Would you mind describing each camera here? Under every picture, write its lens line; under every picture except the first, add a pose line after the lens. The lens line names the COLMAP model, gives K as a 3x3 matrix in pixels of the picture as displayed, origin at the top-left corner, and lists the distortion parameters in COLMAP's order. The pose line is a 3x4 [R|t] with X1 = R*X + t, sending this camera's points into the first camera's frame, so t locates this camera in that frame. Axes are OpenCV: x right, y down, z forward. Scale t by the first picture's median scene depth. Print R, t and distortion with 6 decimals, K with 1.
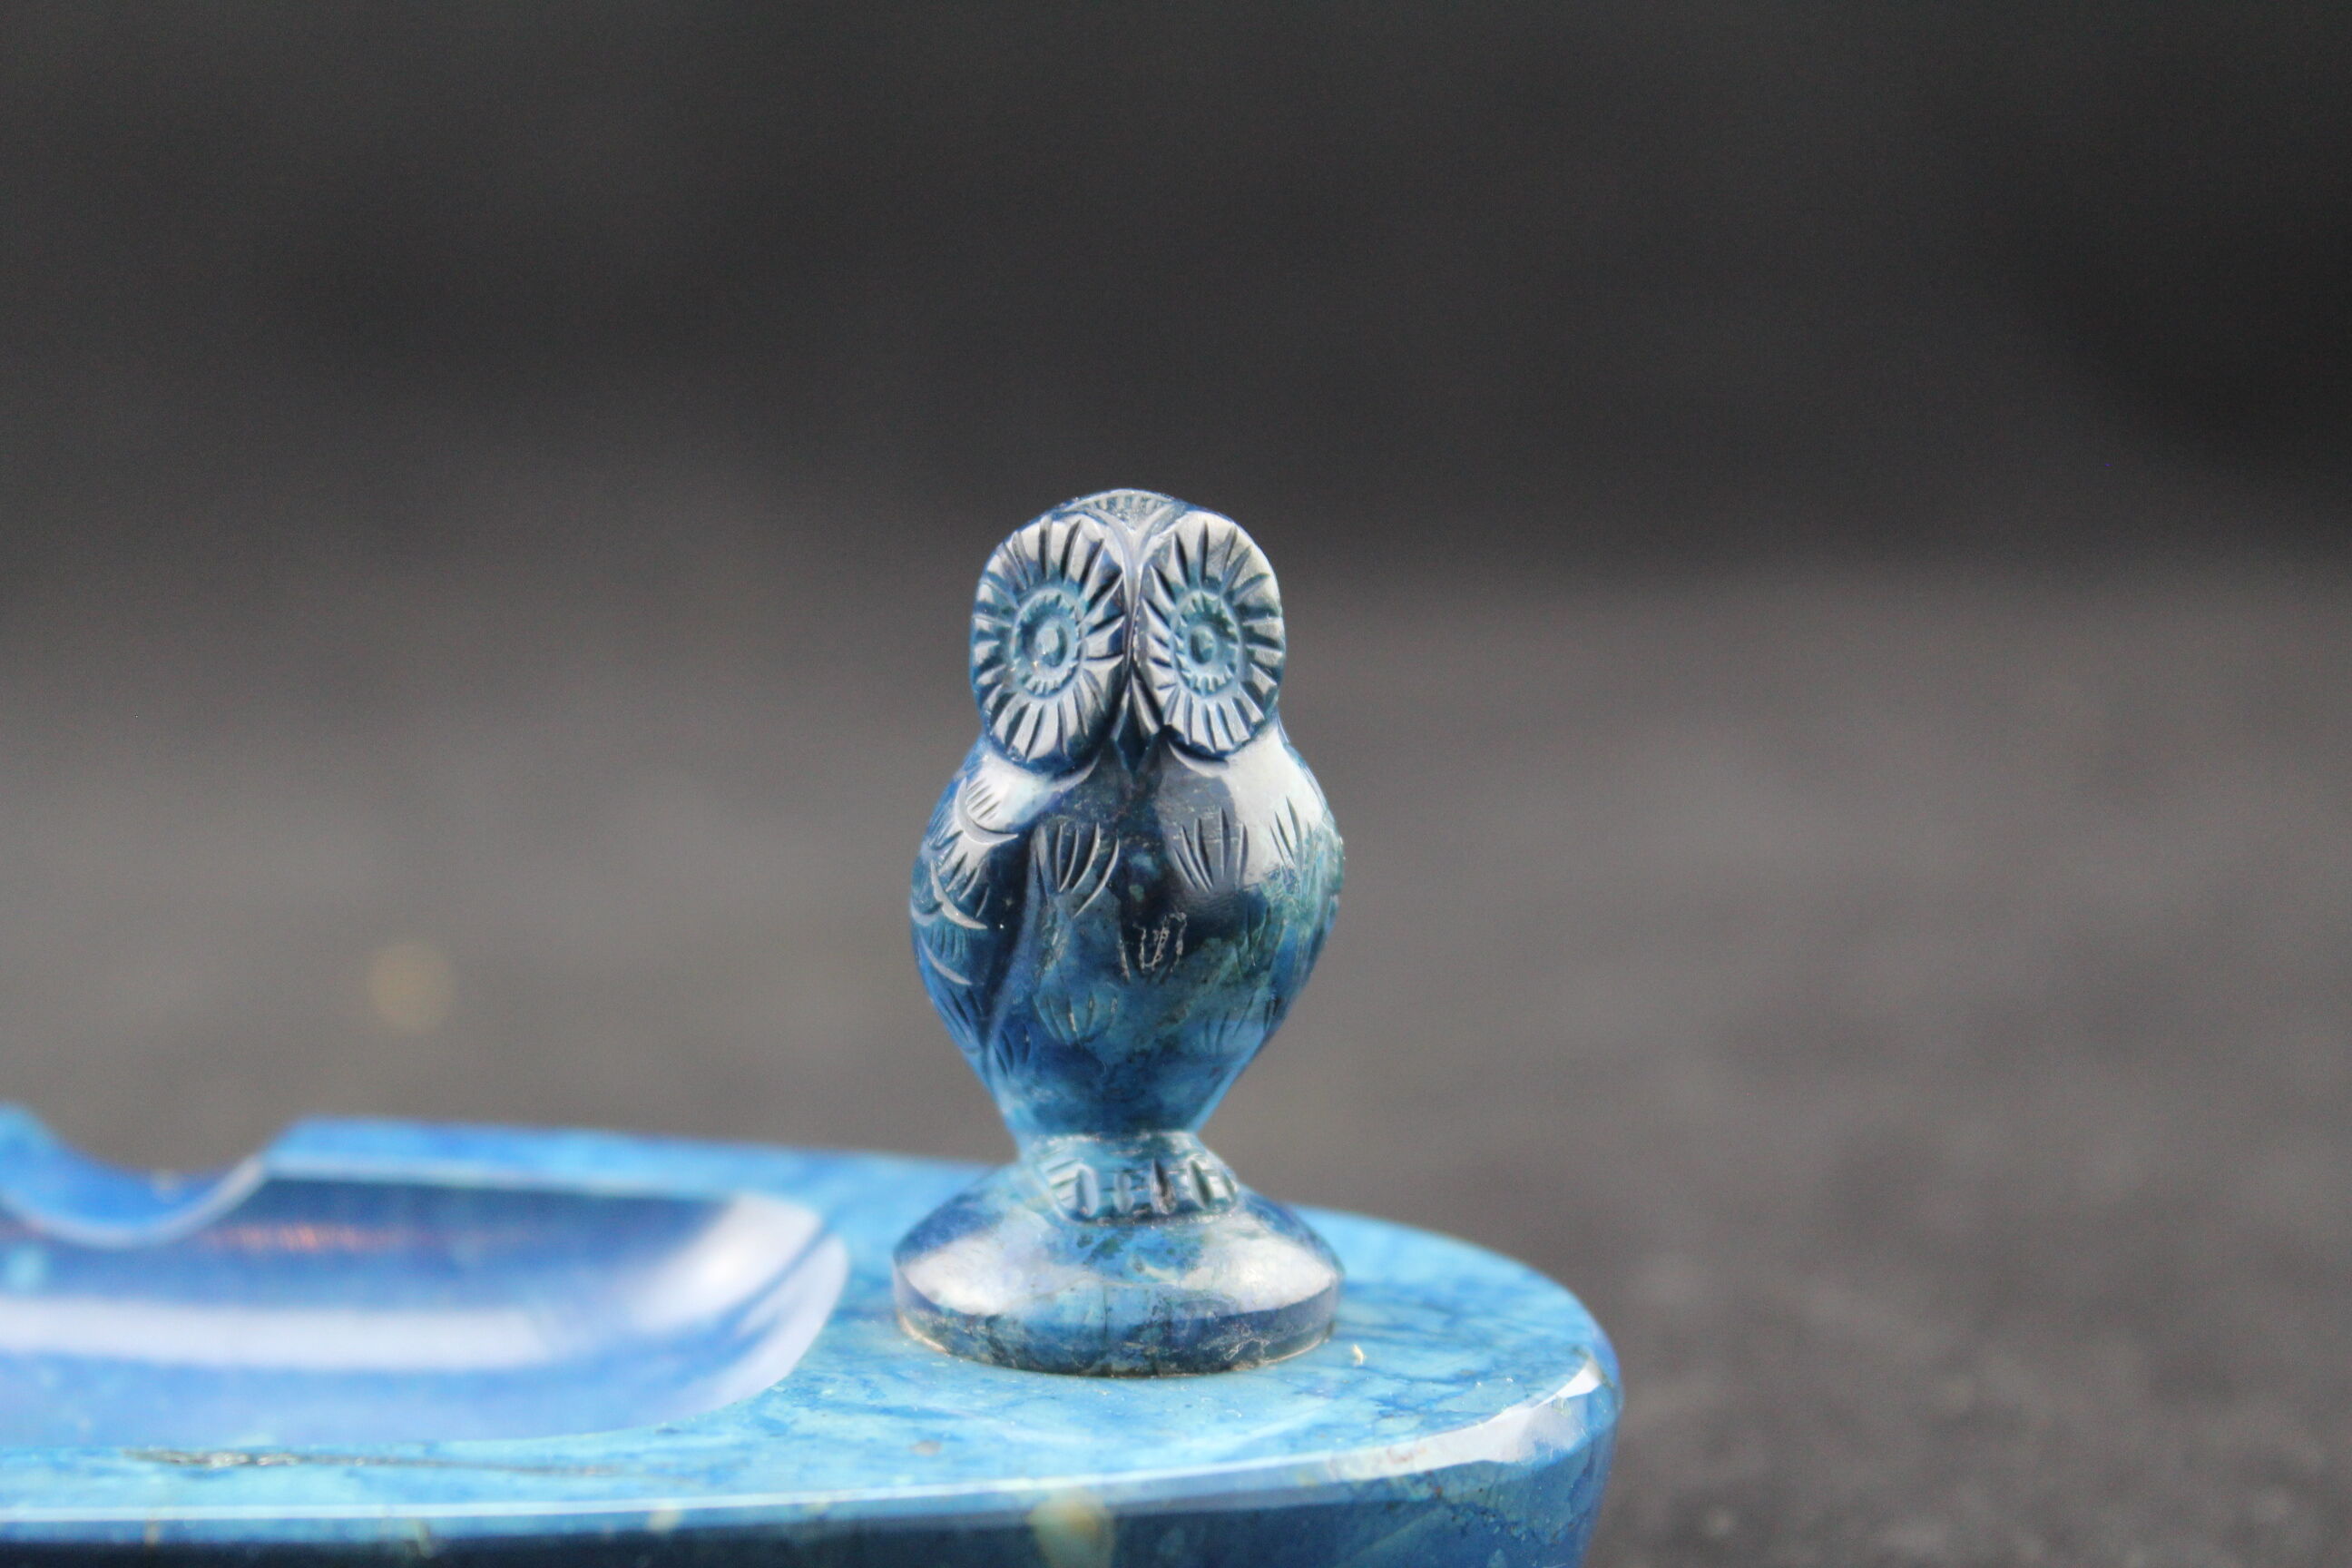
lens RADIAL K [[5339.6, 0, 1176.0], [0, 5339.6, 784.0], [0, 0, 1]] dist [0.043077, 0.101346]
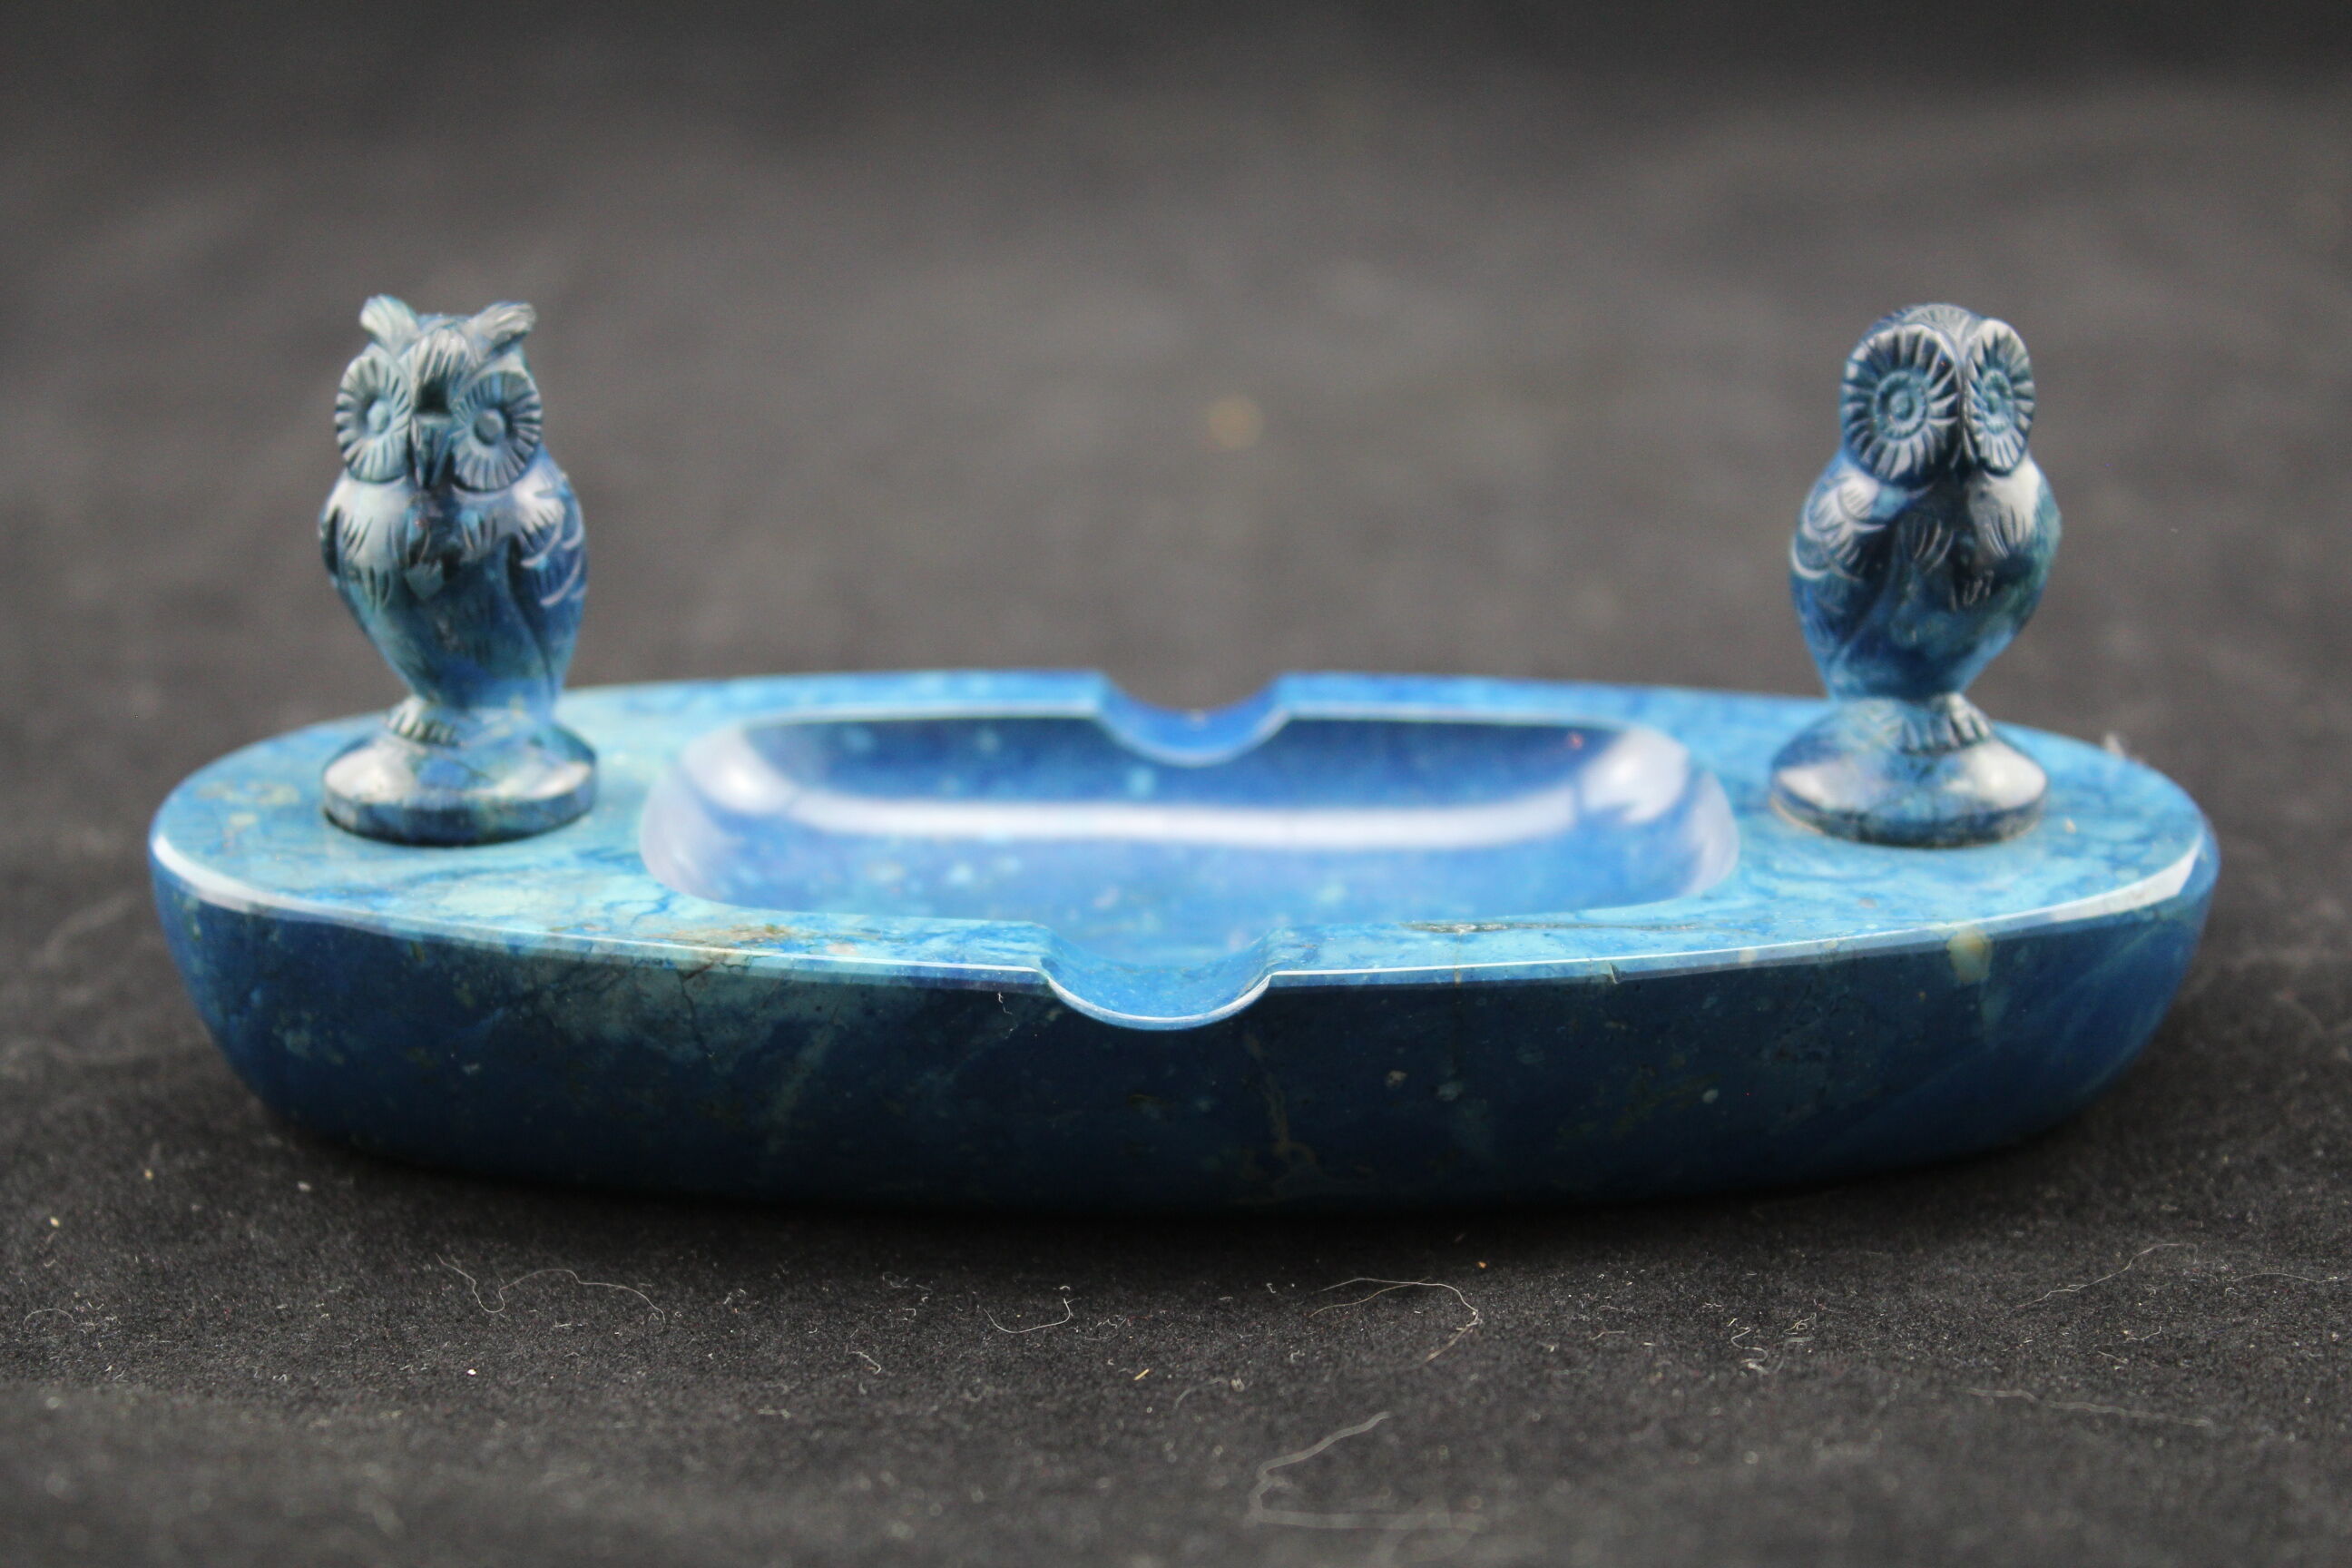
lens RADIAL K [[4528.6, 0, 1170.3], [0, 4528.6, 828.7], [0, 0, 1]] dist [0.019819, 0.050787]
pose [[0.996482, -0.037950, 0.074727, -0.352354], [0.025283, 0.986187, 0.163692, -0.130375], [-0.079907, -0.161227, 0.983677, -0.357468]]
